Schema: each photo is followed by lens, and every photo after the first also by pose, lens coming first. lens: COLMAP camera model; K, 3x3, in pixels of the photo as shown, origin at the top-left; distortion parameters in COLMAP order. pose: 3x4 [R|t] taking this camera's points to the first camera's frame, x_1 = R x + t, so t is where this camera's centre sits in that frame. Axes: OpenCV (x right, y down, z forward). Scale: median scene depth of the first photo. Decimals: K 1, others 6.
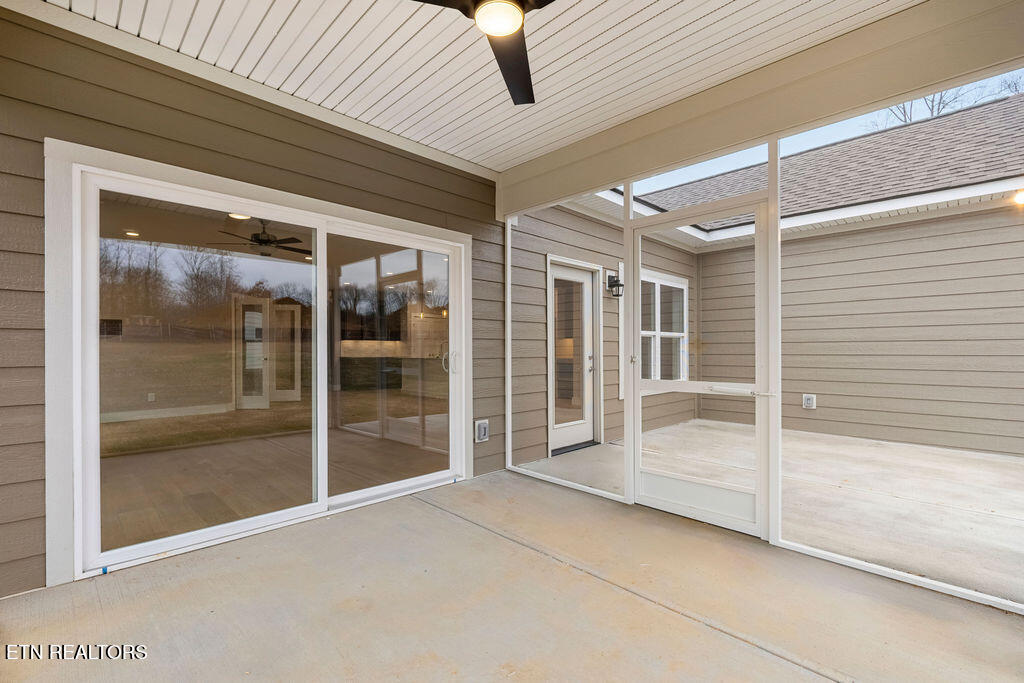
lens RADIAL K [[451.8, 0, 505.7], [0, 451.8, 344.4], [0, 0, 1]] dist [0.000630, 0.000003]
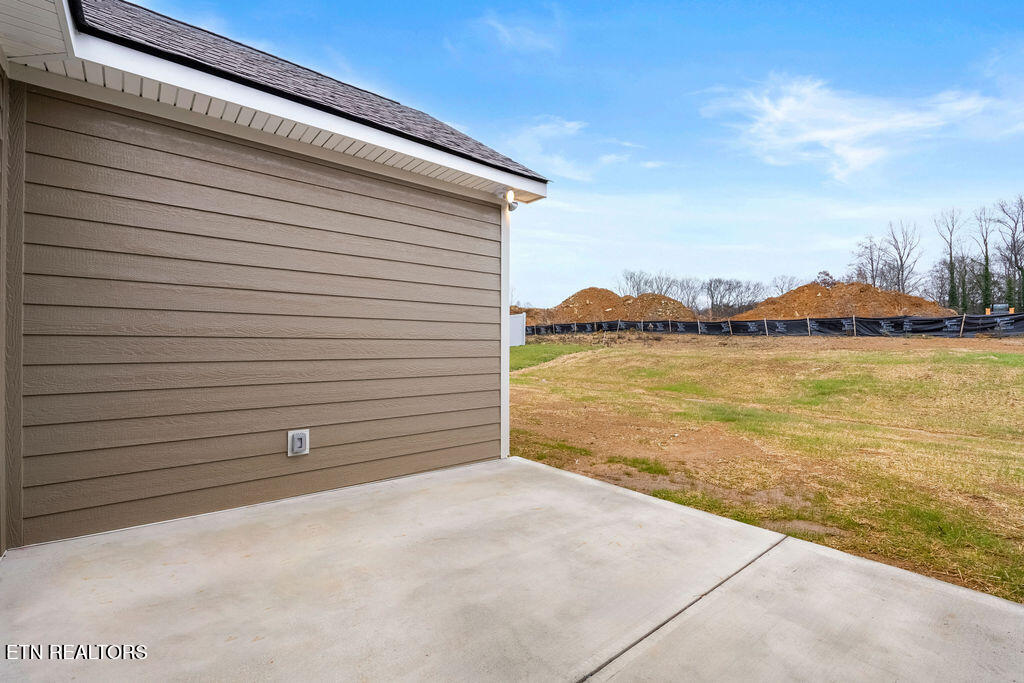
lens RADIAL K [[451.8, 0, 505.7], [0, 451.8, 344.4], [0, 0, 1]] dist [0.000630, 0.000003]
pose [[0.085281, 0.009007, 0.996316, 0.132001], [-0.014494, 0.999865, -0.007799, 0.003861], [-0.996252, -0.013775, 0.085400, 0.711106]]
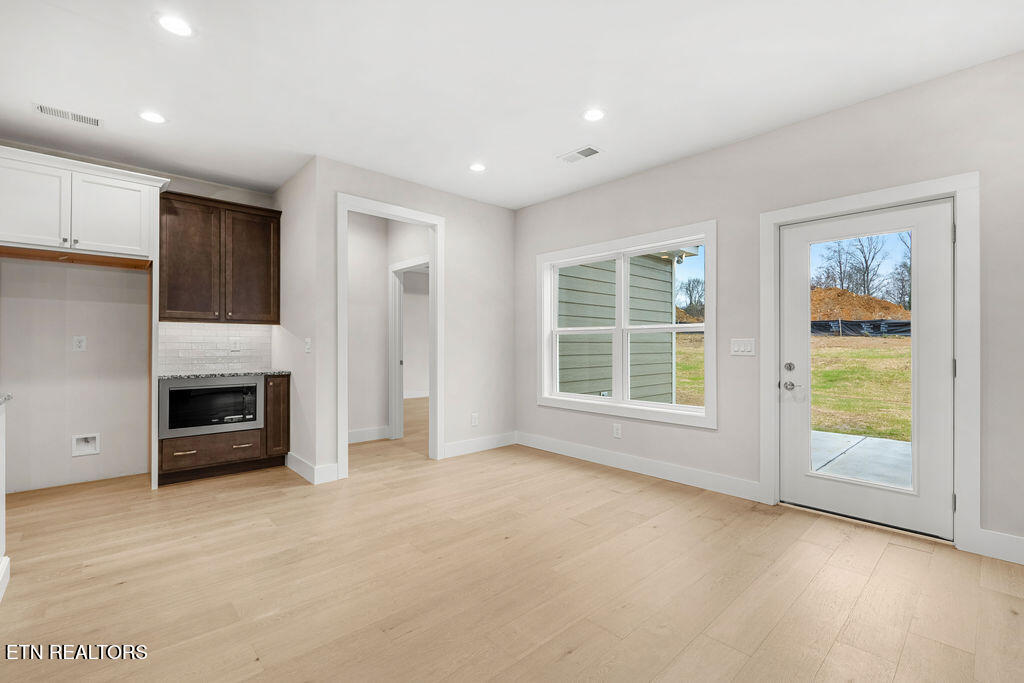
lens RADIAL K [[451.8, 0, 505.7], [0, 451.8, 344.4], [0, 0, 1]] dist [0.000630, 0.000003]
pose [[0.035948, 0.004301, 0.999344, -0.399918], [-0.013018, 0.999908, -0.003835, 0.007159], [-0.999269, -0.012871, 0.036001, 1.222532]]
